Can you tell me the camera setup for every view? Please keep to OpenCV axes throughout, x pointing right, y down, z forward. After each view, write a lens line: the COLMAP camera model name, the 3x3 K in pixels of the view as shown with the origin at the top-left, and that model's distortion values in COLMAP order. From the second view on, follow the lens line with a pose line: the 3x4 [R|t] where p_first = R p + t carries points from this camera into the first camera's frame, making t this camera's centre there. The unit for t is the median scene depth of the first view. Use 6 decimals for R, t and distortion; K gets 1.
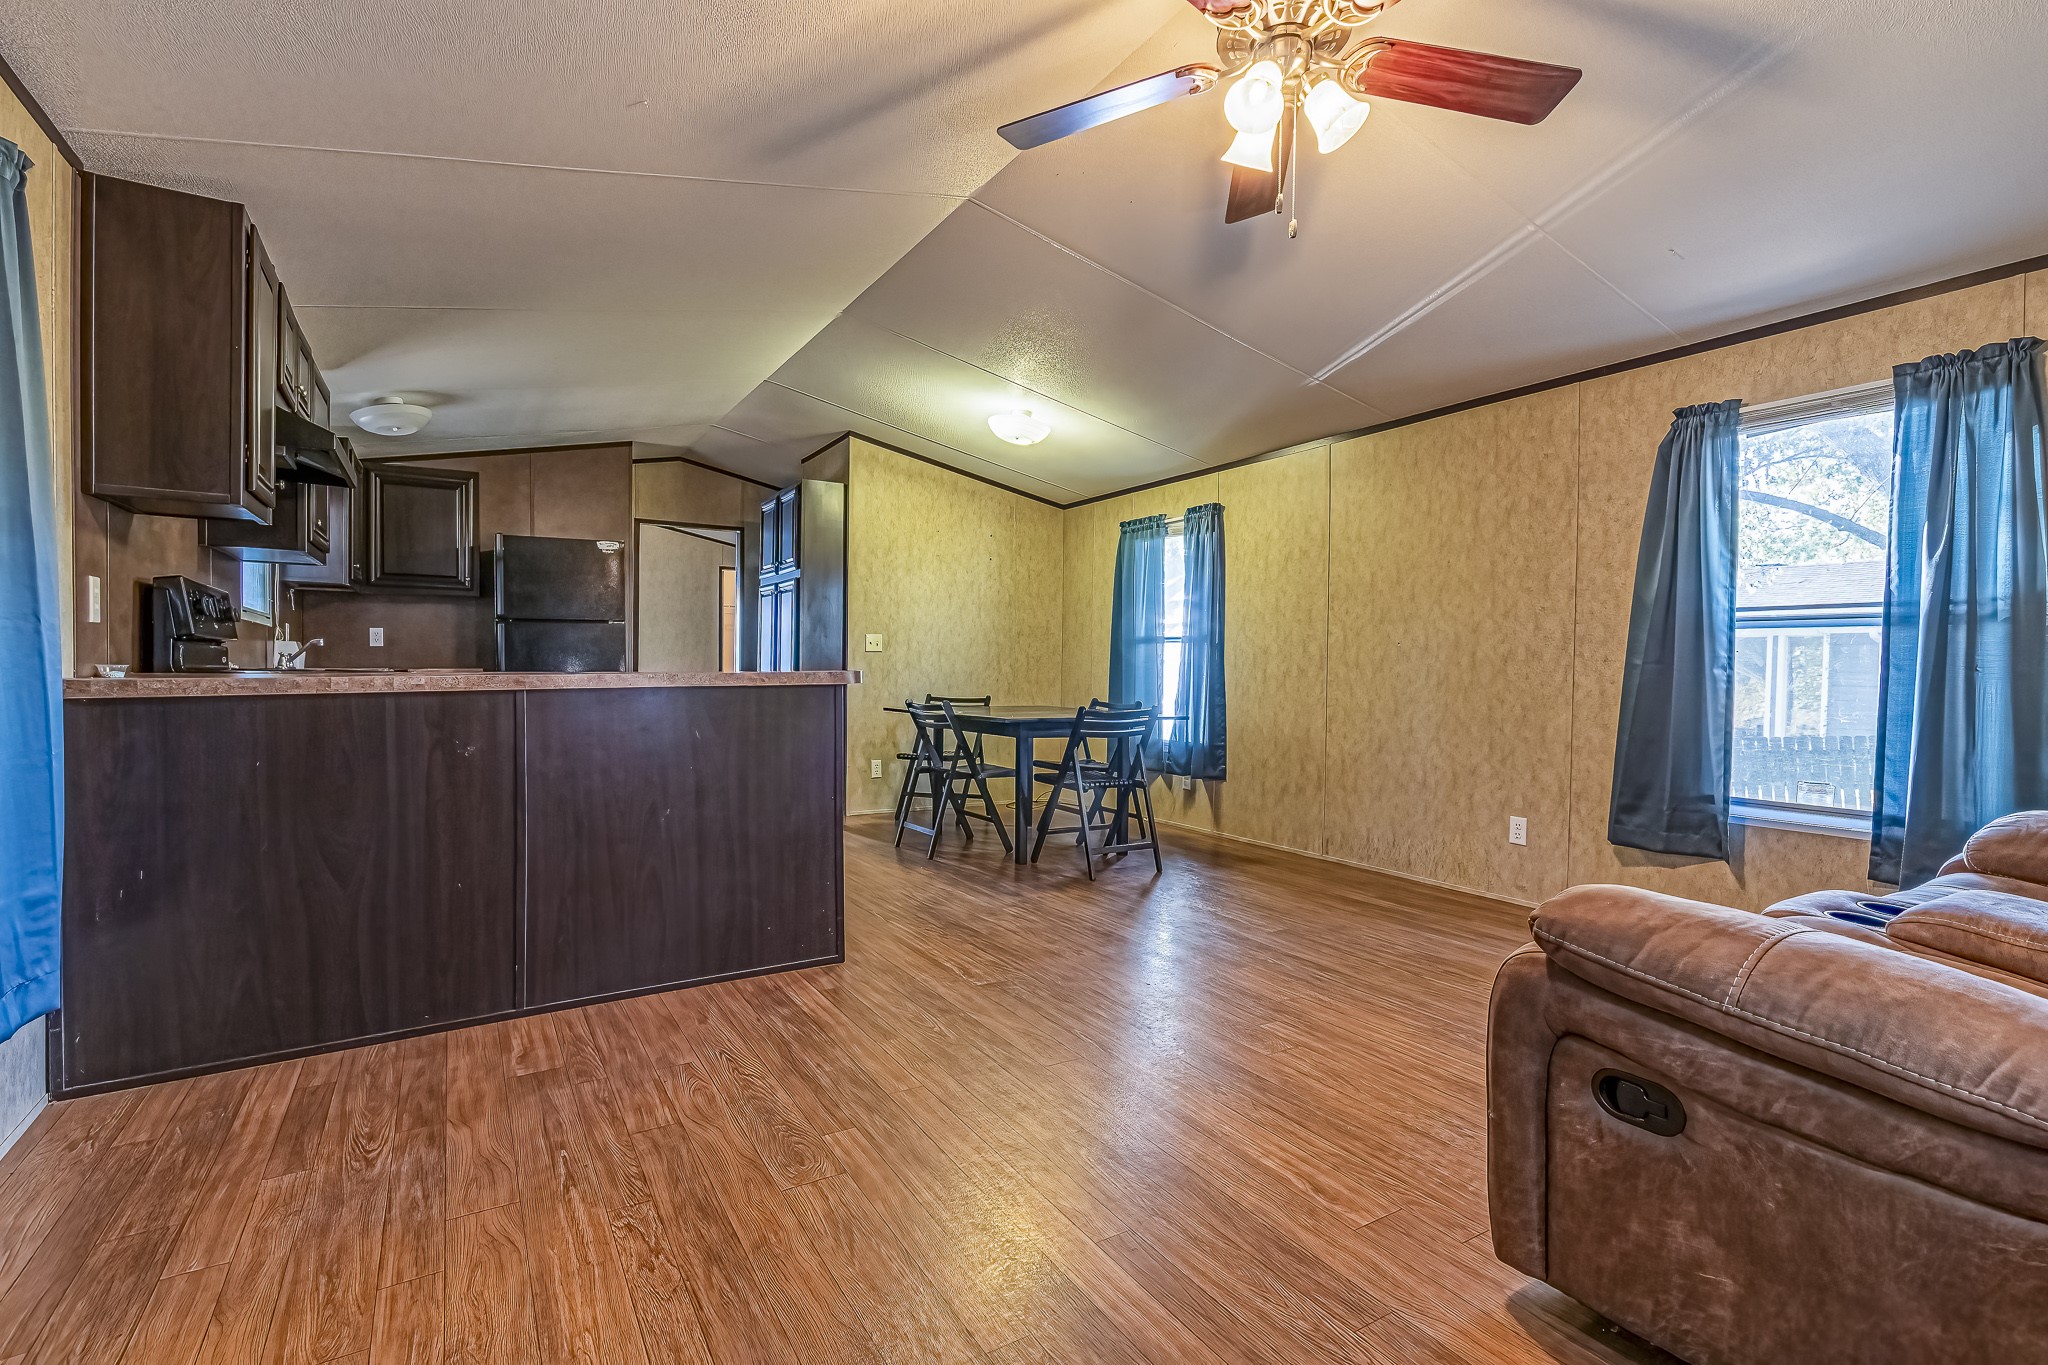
lens RADIAL K [[950.8, 0, 1024.0], [0, 950.8, 682.5], [0, 0, 1]] dist [0.032875, -0.000075]
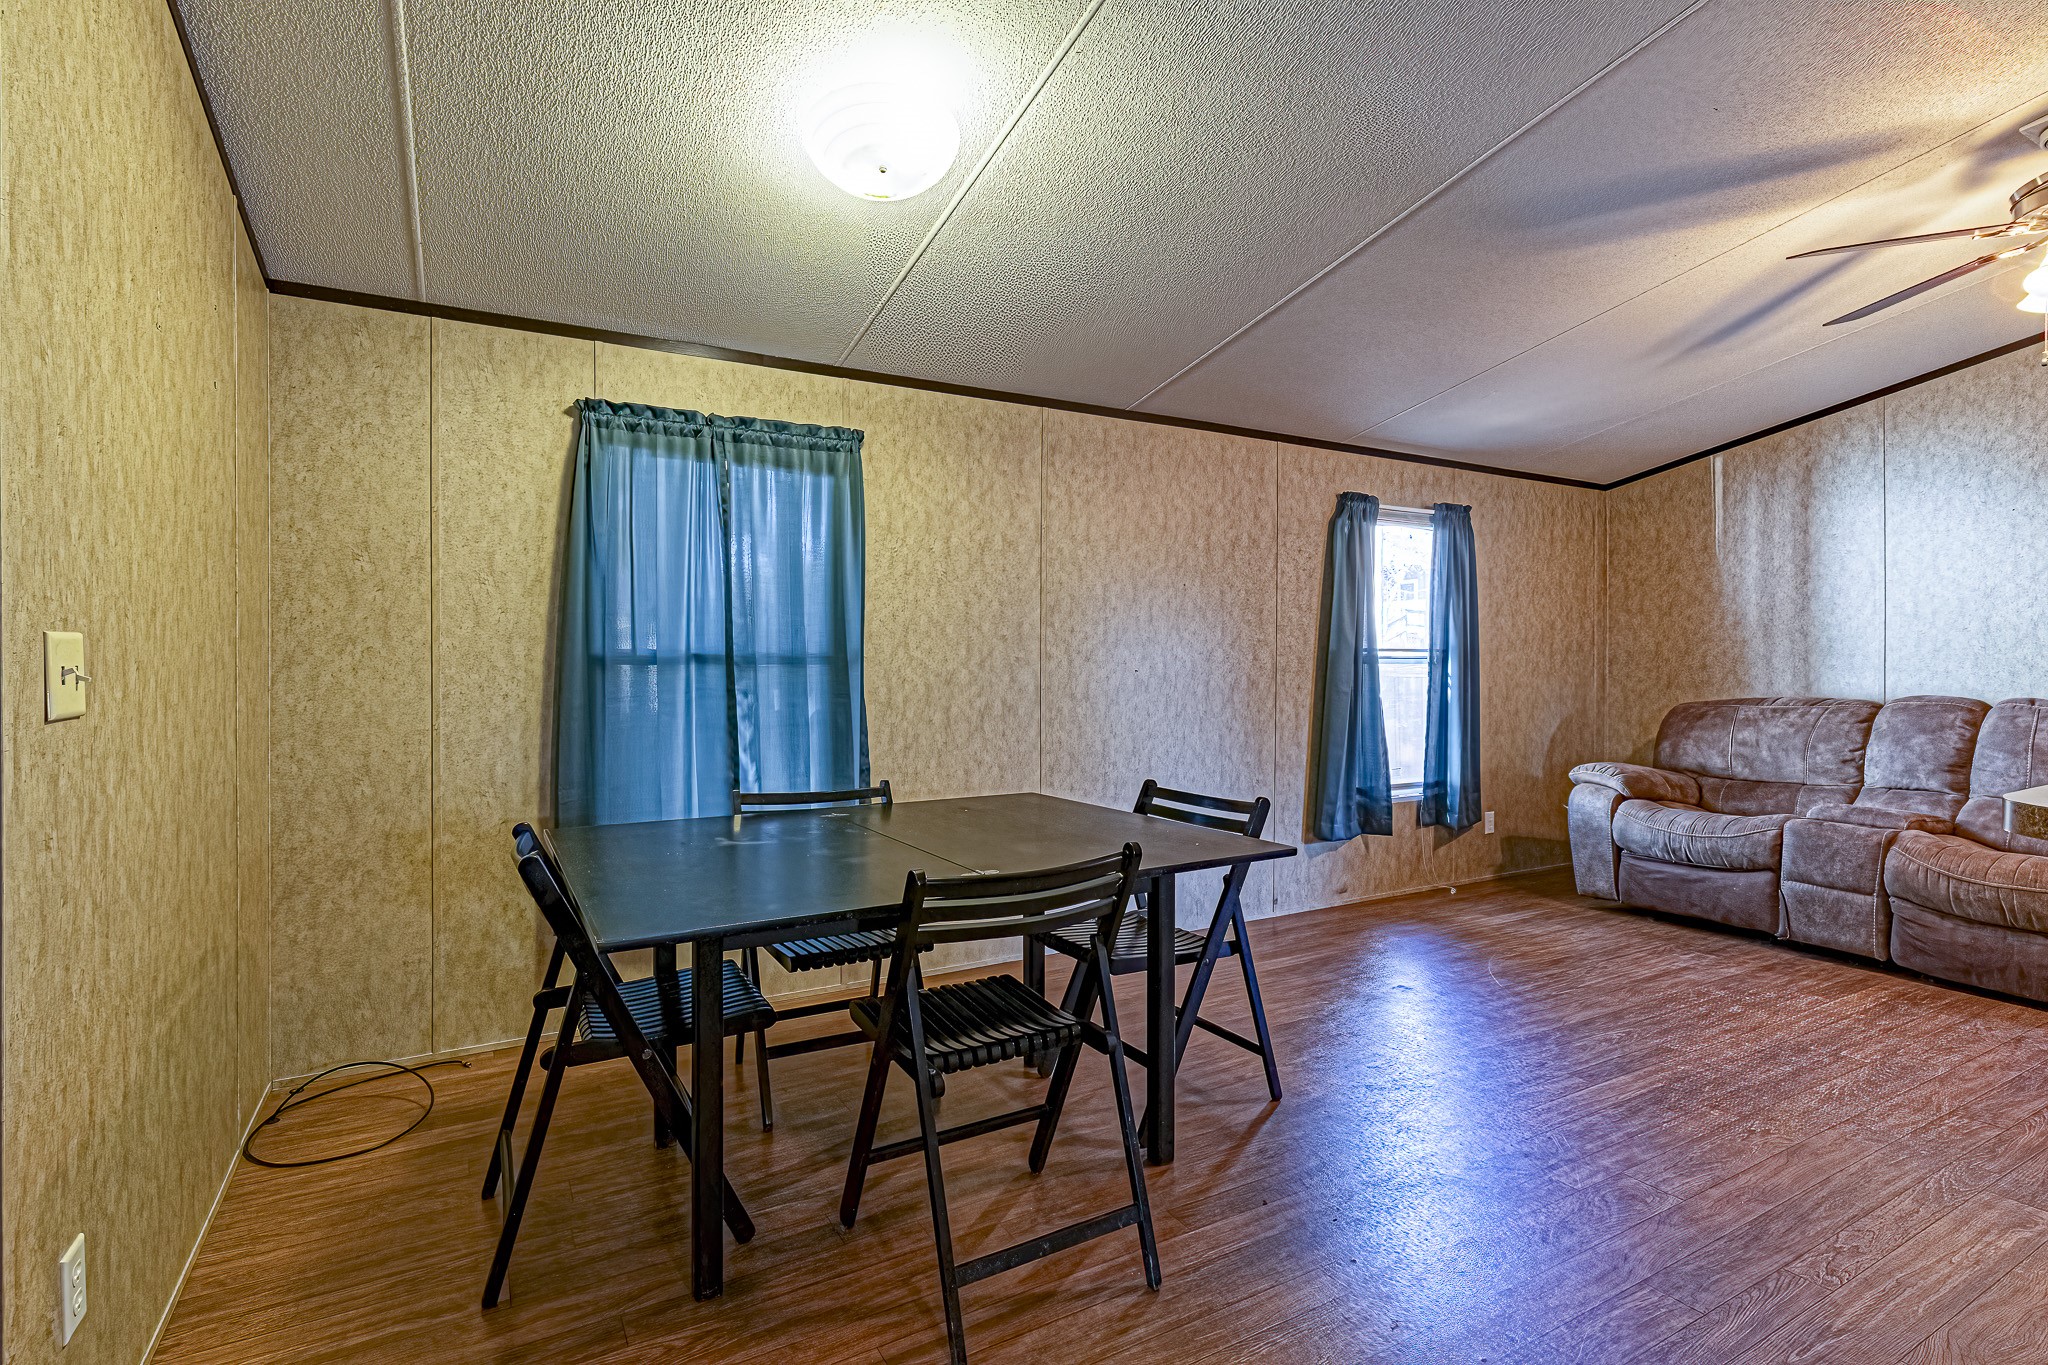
lens RADIAL K [[950.8, 0, 1014.8], [0, 950.8, 662.7], [0, 0, 1]] dist [0.000972, -0.000125]
pose [[0.050554, -0.006190, 0.998702, -0.566678], [0.019791, 0.999791, 0.005195, -0.066298], [-0.998525, 0.019502, 0.050666, 1.279500]]
